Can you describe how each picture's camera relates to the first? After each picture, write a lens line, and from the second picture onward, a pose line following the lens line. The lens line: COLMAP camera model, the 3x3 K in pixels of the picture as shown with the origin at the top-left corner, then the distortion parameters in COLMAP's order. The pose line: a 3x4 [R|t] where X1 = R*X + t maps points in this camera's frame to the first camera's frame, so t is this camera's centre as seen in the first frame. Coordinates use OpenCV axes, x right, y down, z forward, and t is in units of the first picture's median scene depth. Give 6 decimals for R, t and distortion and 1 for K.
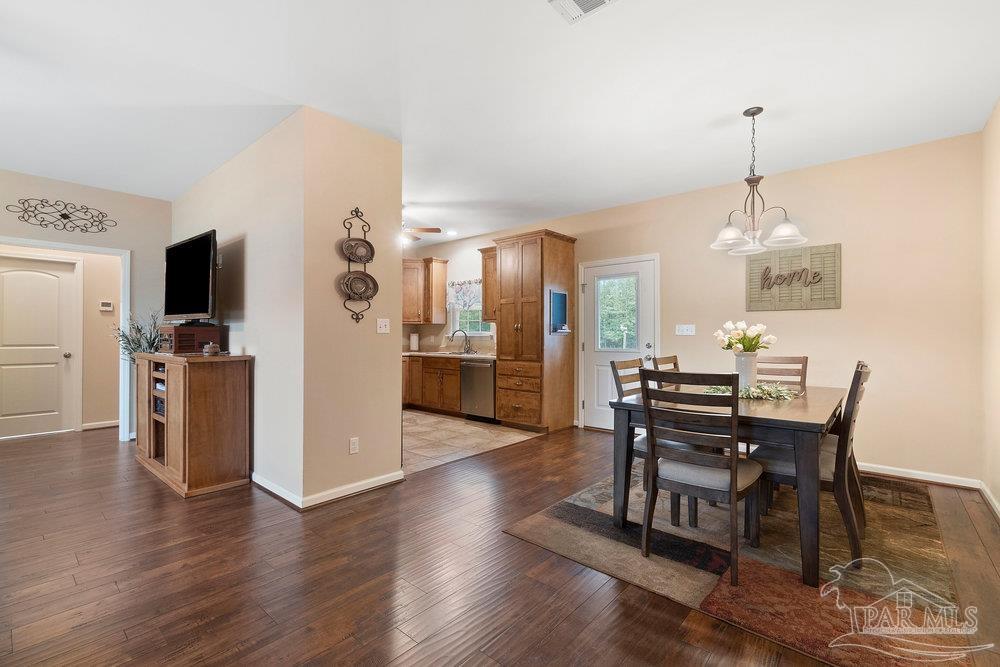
lens RADIAL K [[439.7, 0, 503.6], [0, 439.7, 334.6], [0, 0, 1]] dist [-0.001205, -0.000340]
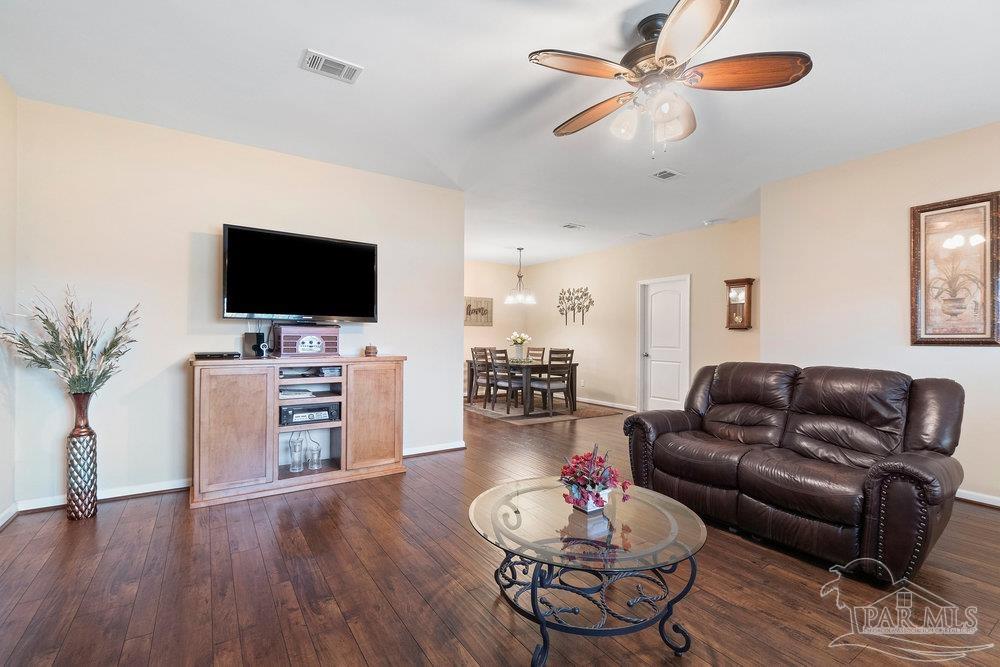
lens RADIAL K [[439.7, 0, 500.0], [0, 439.7, 336.6], [0, 0, 1]] dist [-0.001205, -0.000340]
pose [[0.267632, 0.003345, 0.963515, -1.528354], [-0.008069, 0.999967, -0.001230, -0.001082], [-0.963487, -0.007445, 0.267650, 0.348871]]
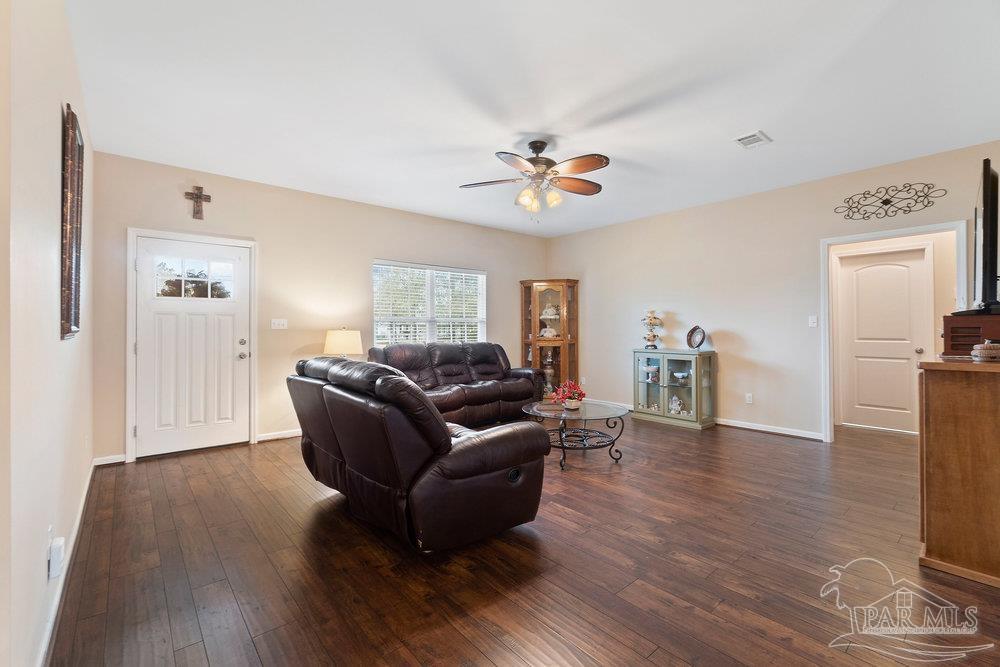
lens RADIAL K [[439.7, 0, 503.1], [0, 439.7, 325.9], [0, 0, 1]] dist [-0.001205, -0.000340]
pose [[-0.150809, -0.009258, -0.988520, 0.046147], [0.006205, 0.999928, -0.010311, -0.000904], [0.988543, -0.007689, -0.150741, 0.331252]]
